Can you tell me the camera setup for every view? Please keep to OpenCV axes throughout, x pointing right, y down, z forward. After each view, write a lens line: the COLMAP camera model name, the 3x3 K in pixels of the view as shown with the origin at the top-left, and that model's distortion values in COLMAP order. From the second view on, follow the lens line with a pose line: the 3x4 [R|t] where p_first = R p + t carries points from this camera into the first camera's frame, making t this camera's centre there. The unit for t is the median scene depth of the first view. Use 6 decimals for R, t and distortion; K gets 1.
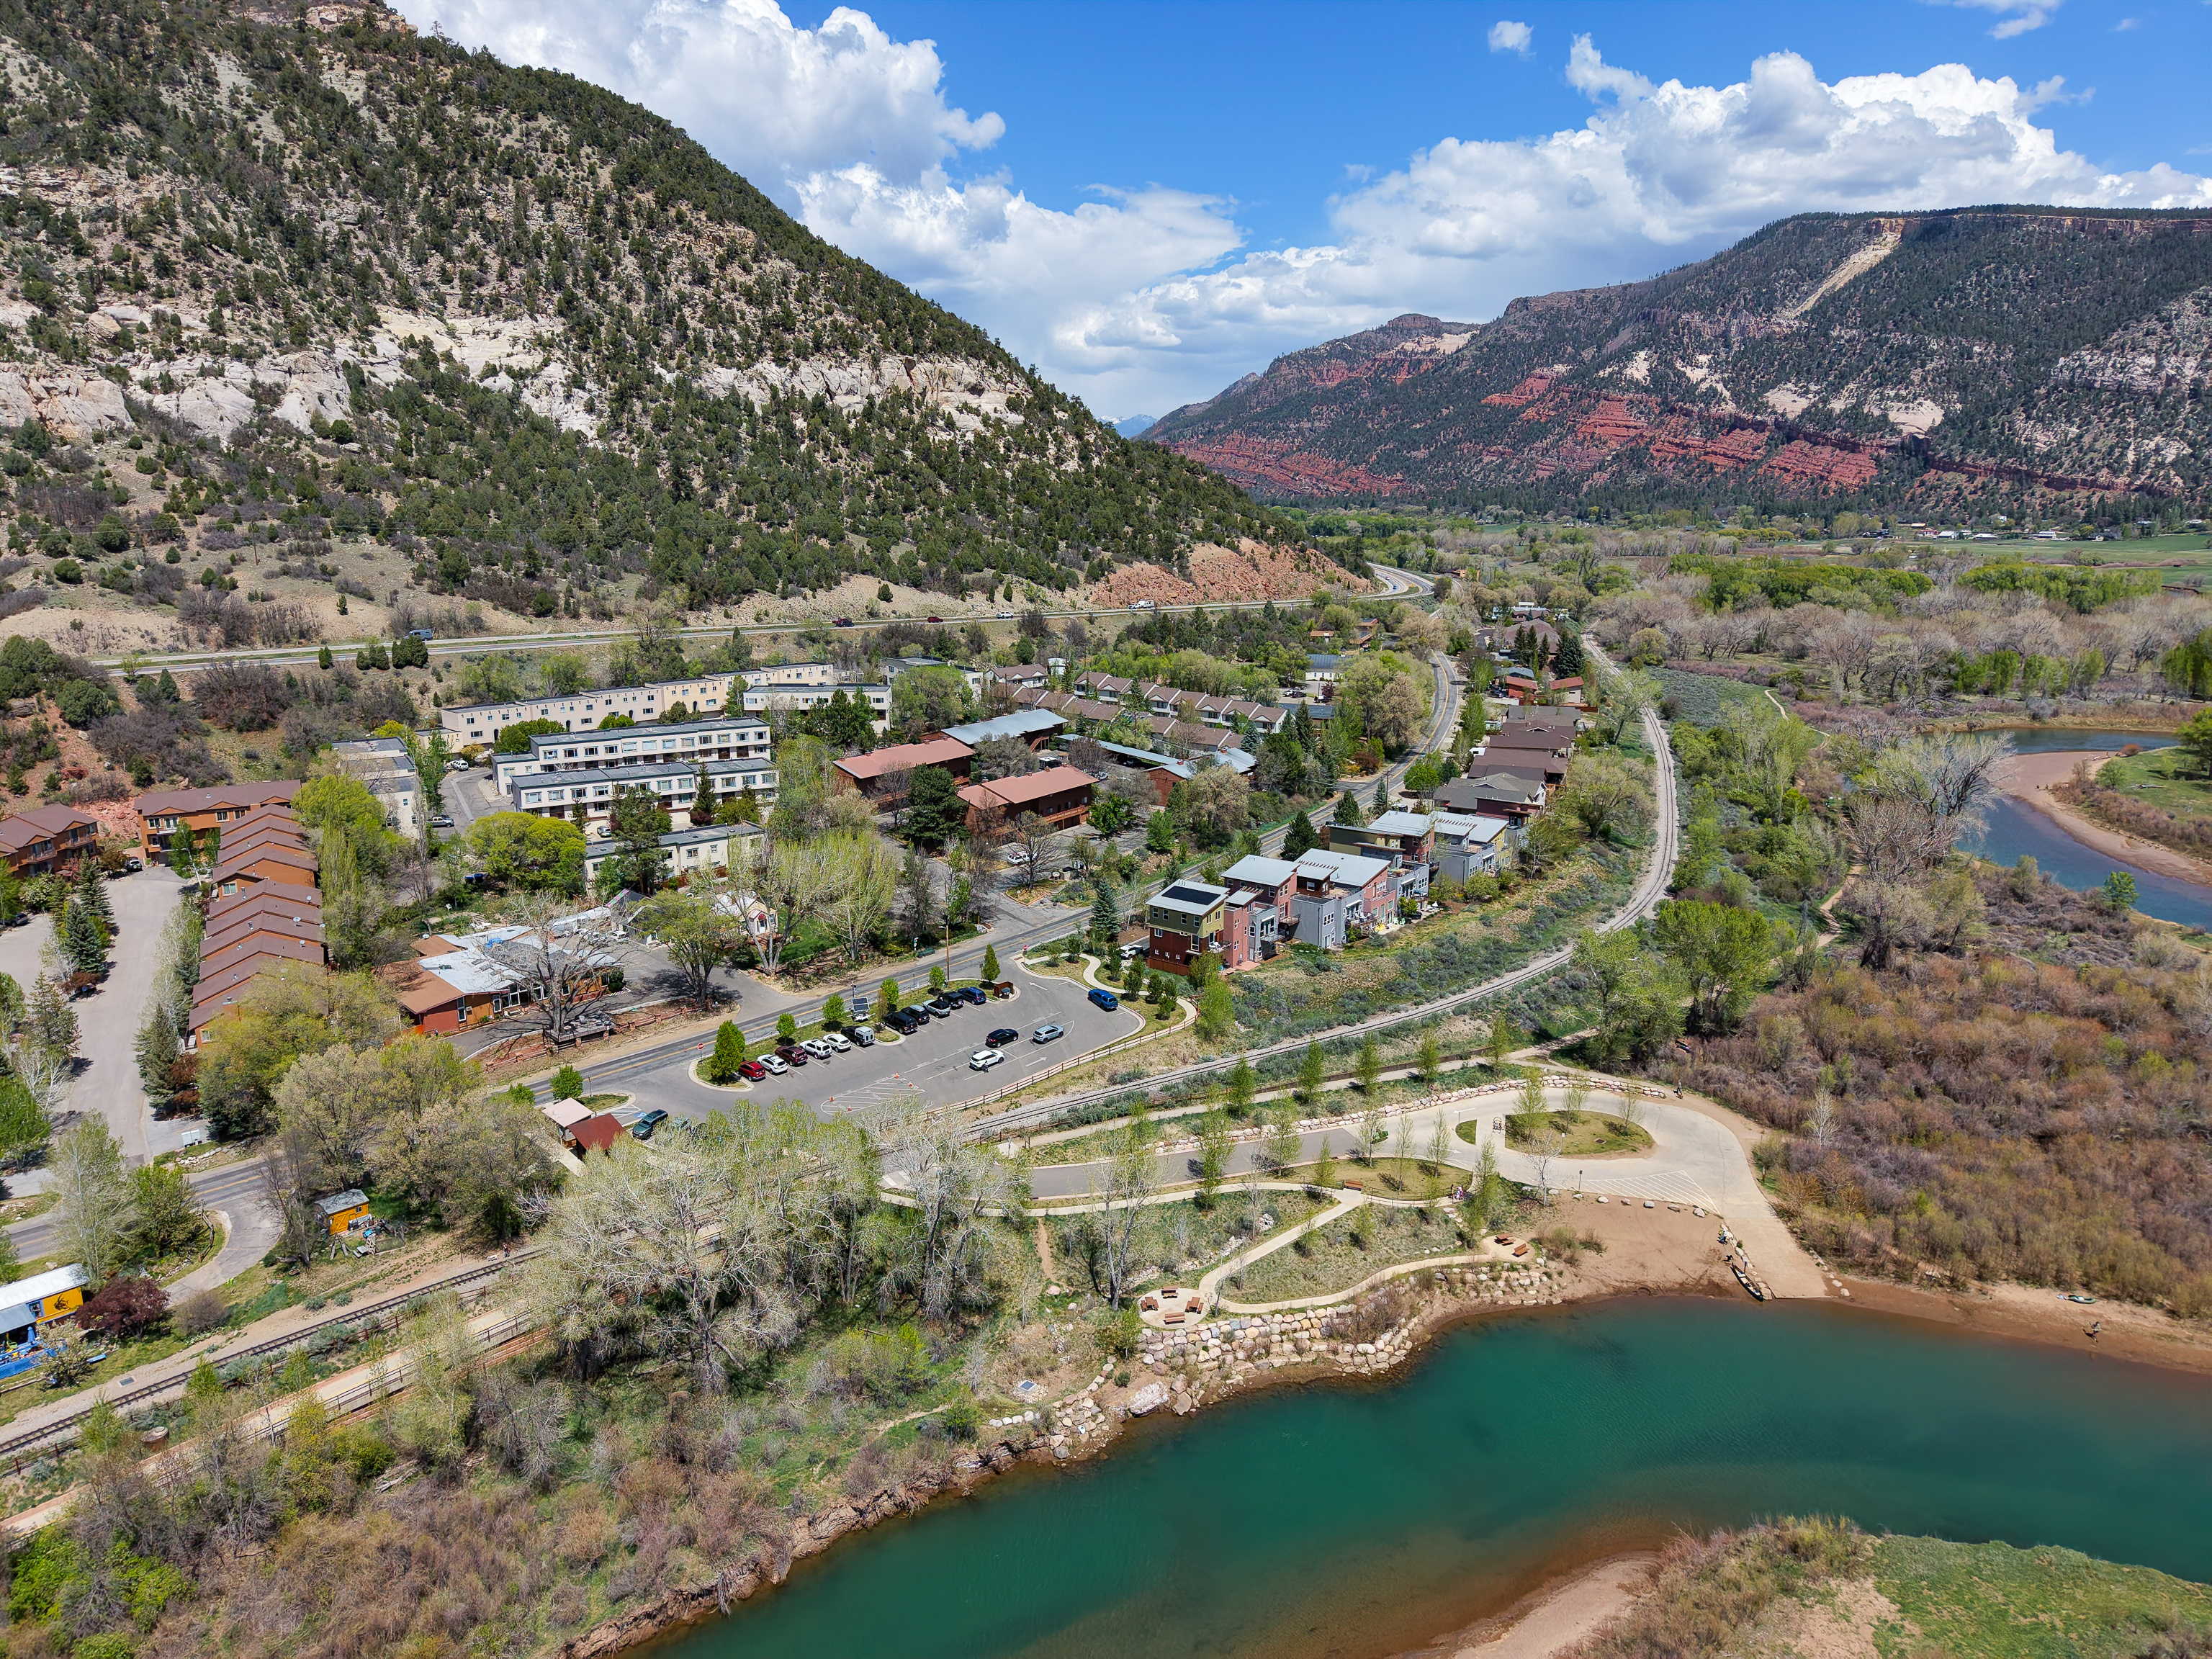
lens RADIAL K [[1477.2, 0, 1106.0], [0, 1477.2, 829.5], [0, 0, 1]] dist [0.023893, -0.027088]
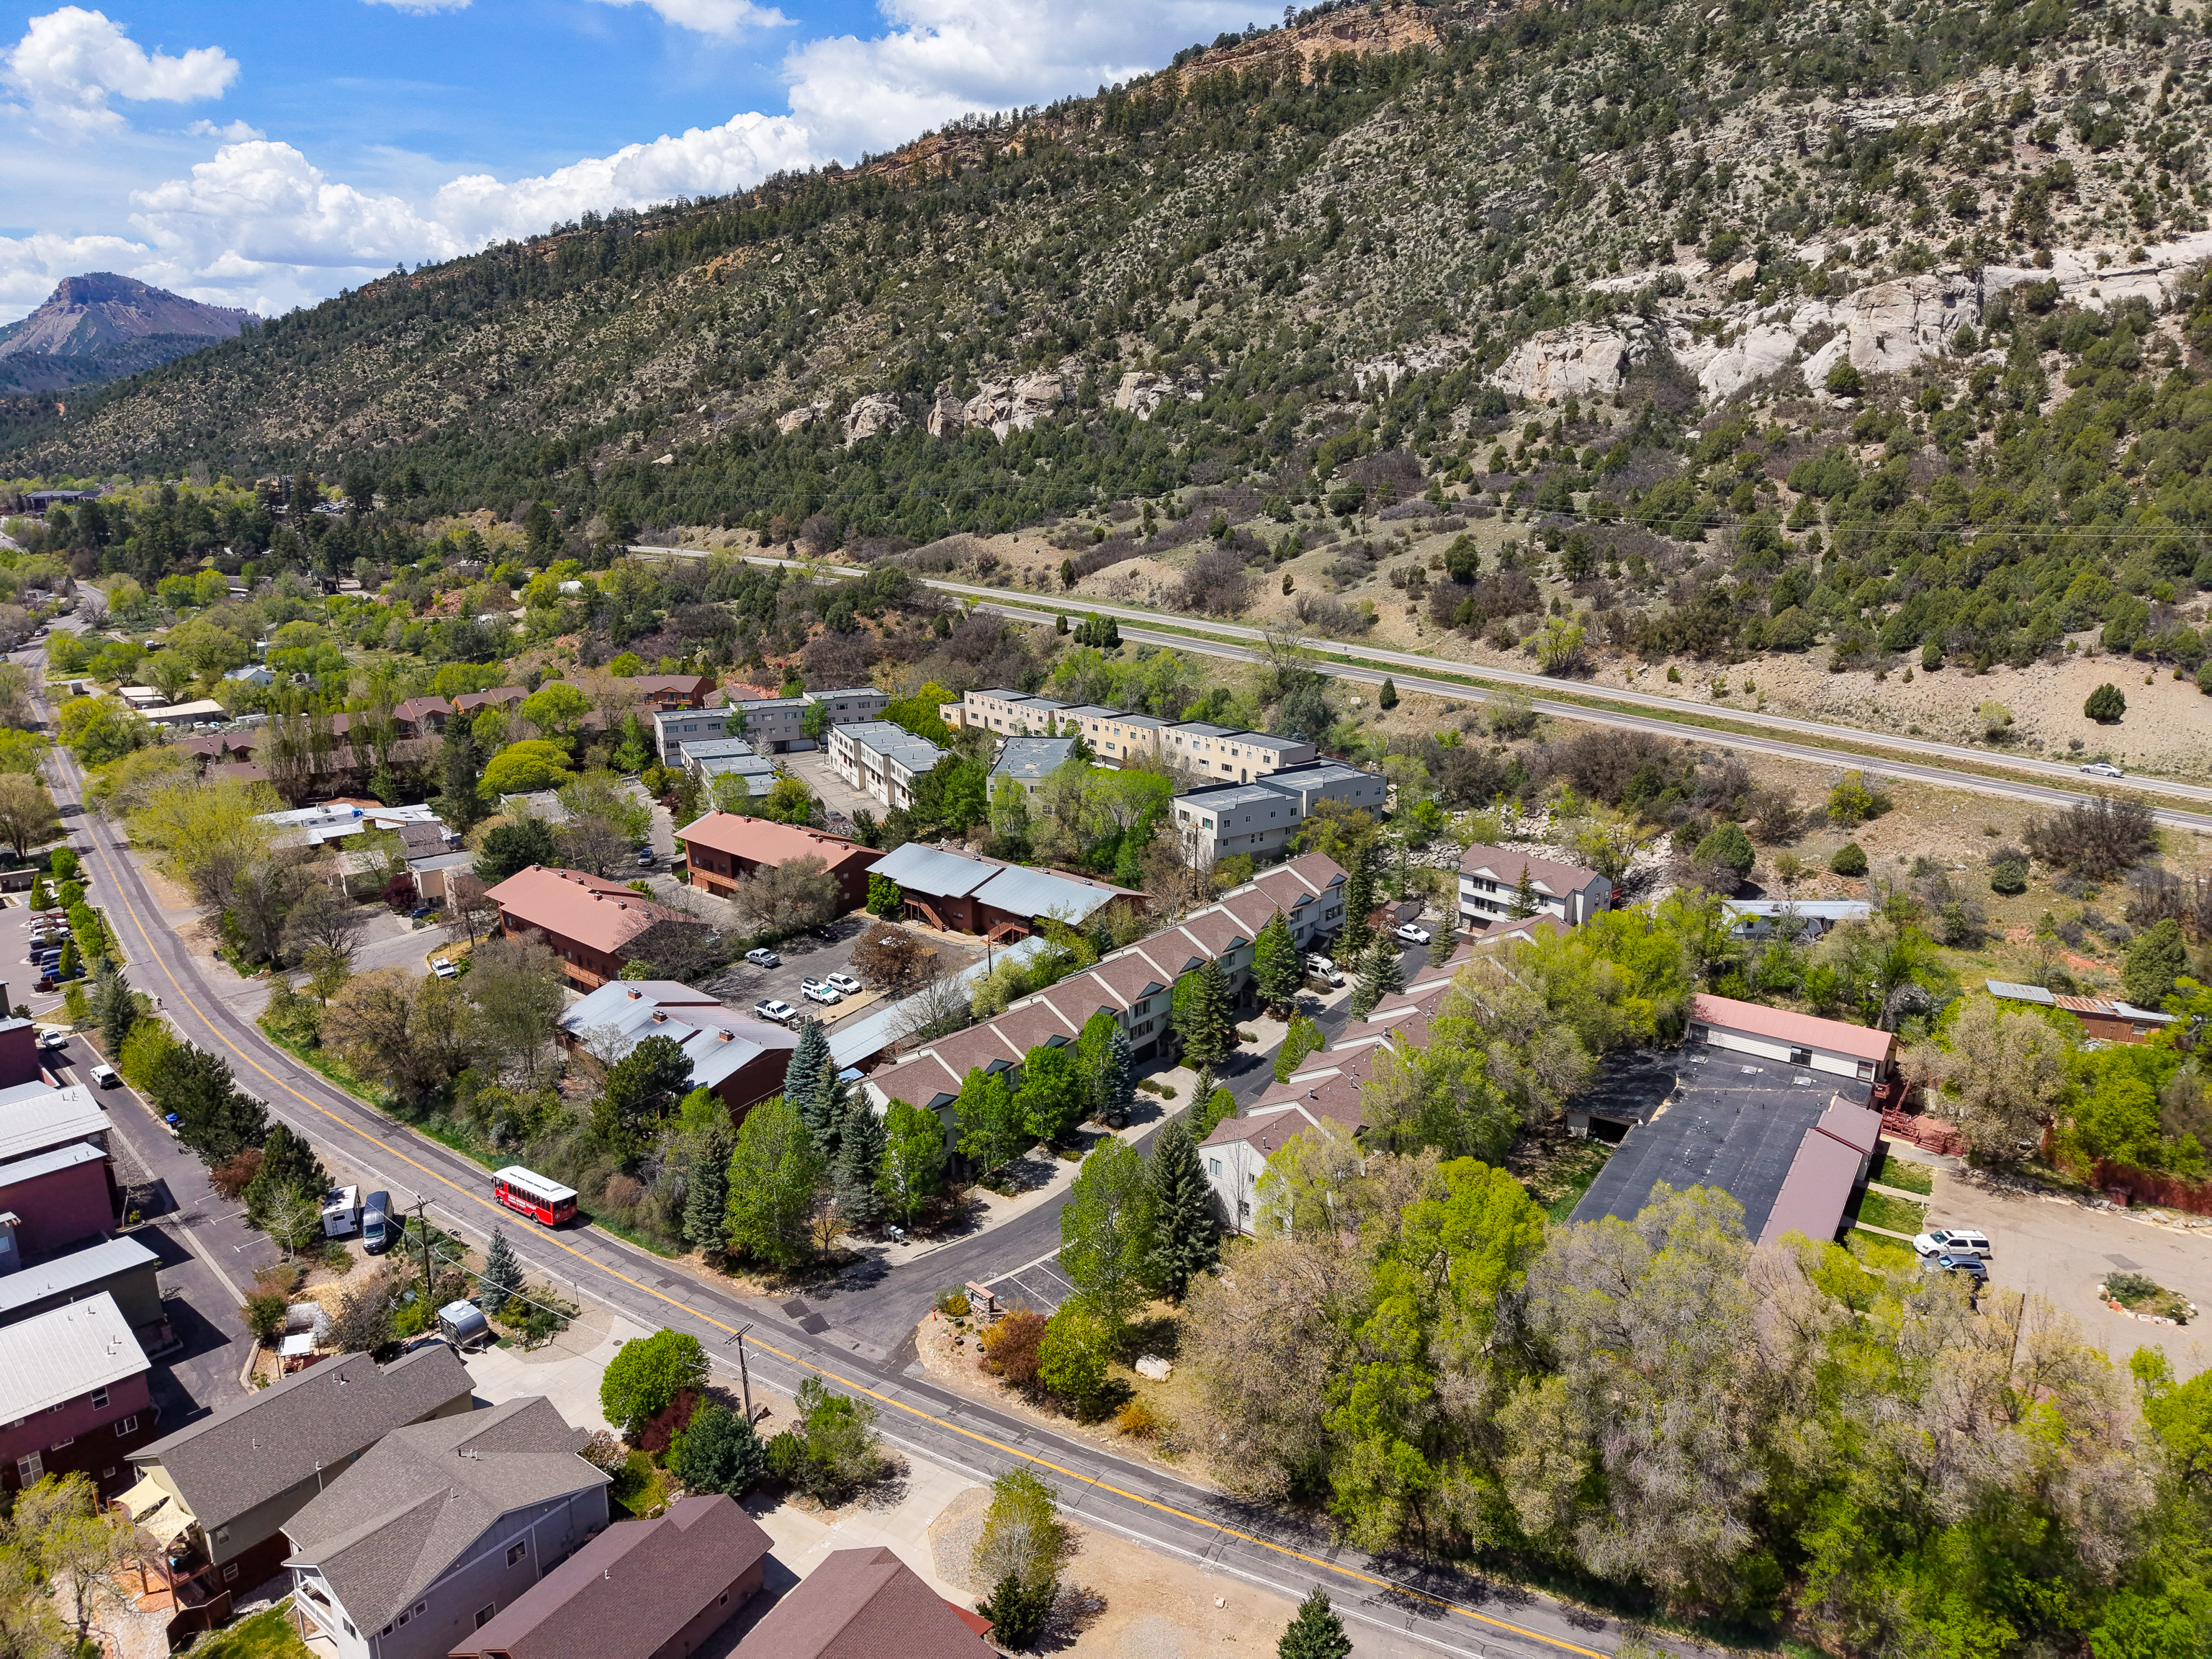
lens RADIAL K [[1495.7, 0, 1106.0], [0, 1495.7, 829.5], [0, 0, 1]] dist [0.006941, -0.007463]
pose [[-0.106450, 0.255535, -0.960922, 0.221027], [-0.225370, 0.935061, 0.273624, -0.118282], [0.968440, 0.245690, -0.041947, 0.477841]]
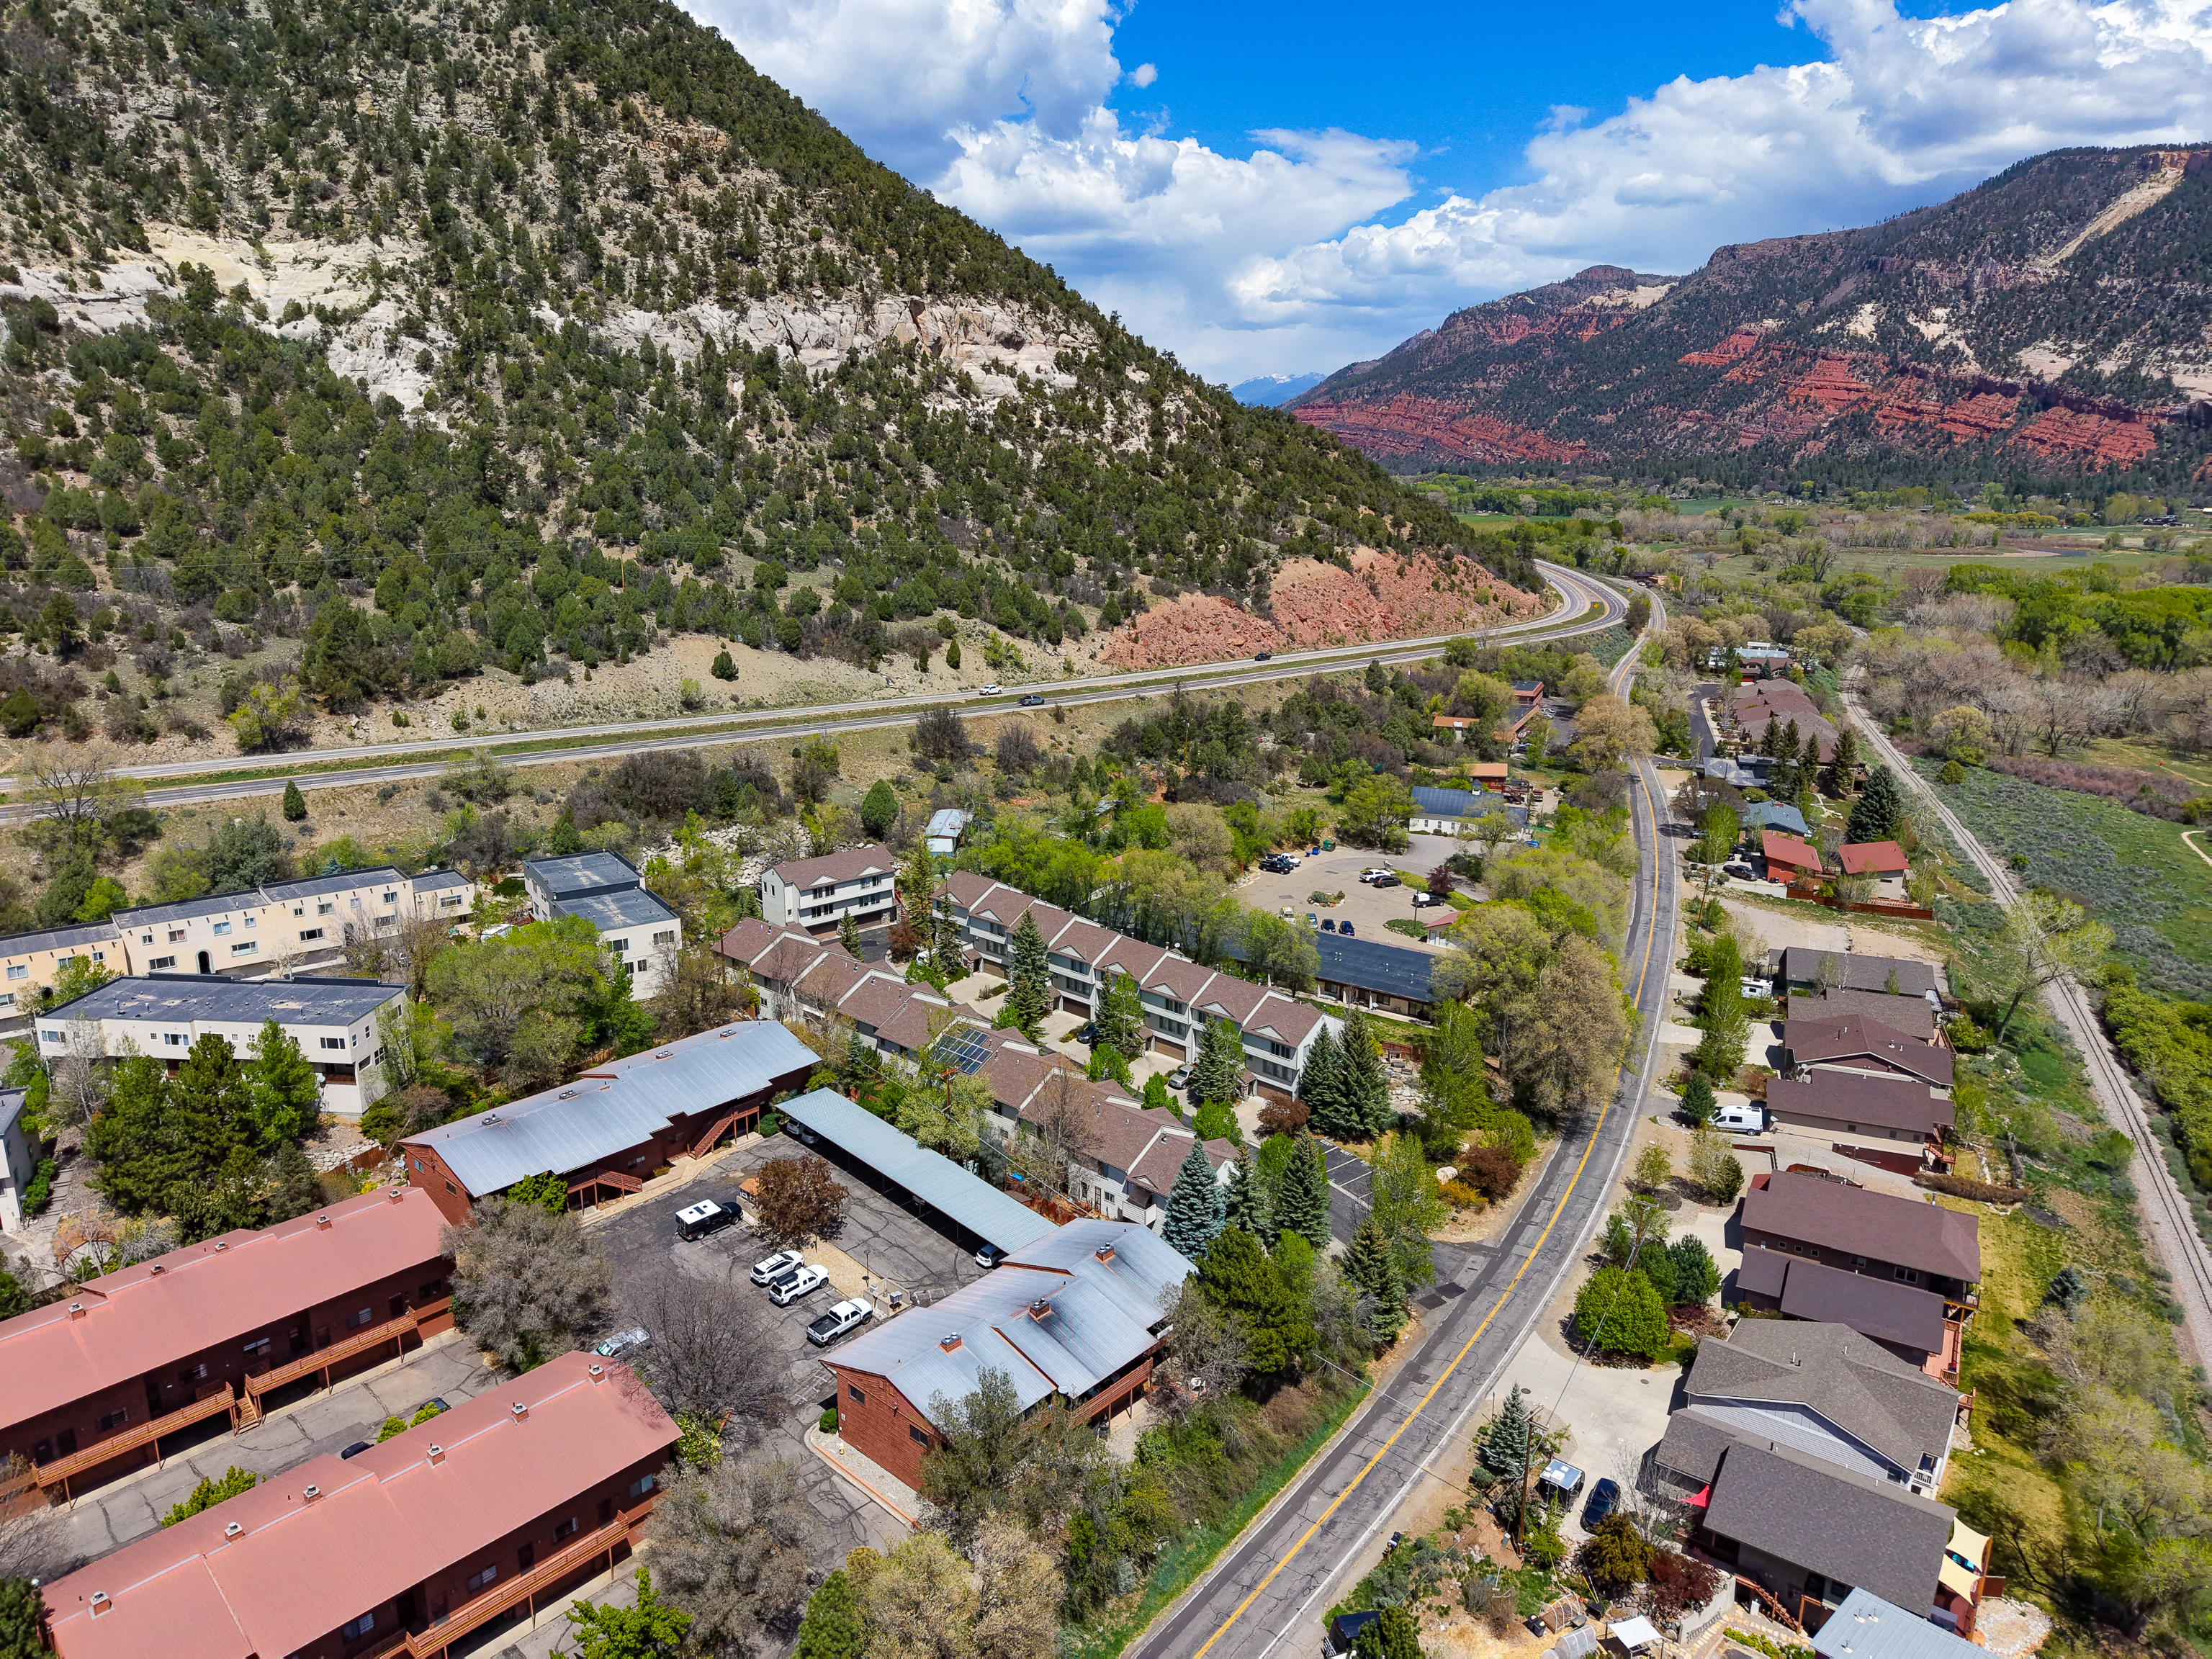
lens RADIAL K [[1477.2, 0, 1106.0], [0, 1477.2, 829.5], [0, 0, 1]] dist [0.023893, -0.027088]
pose [[0.993888, 0.035698, -0.104460, 0.050095], [-0.033011, 0.999081, 0.027339, -0.074572], [0.105340, -0.023724, 0.994153, 0.260899]]
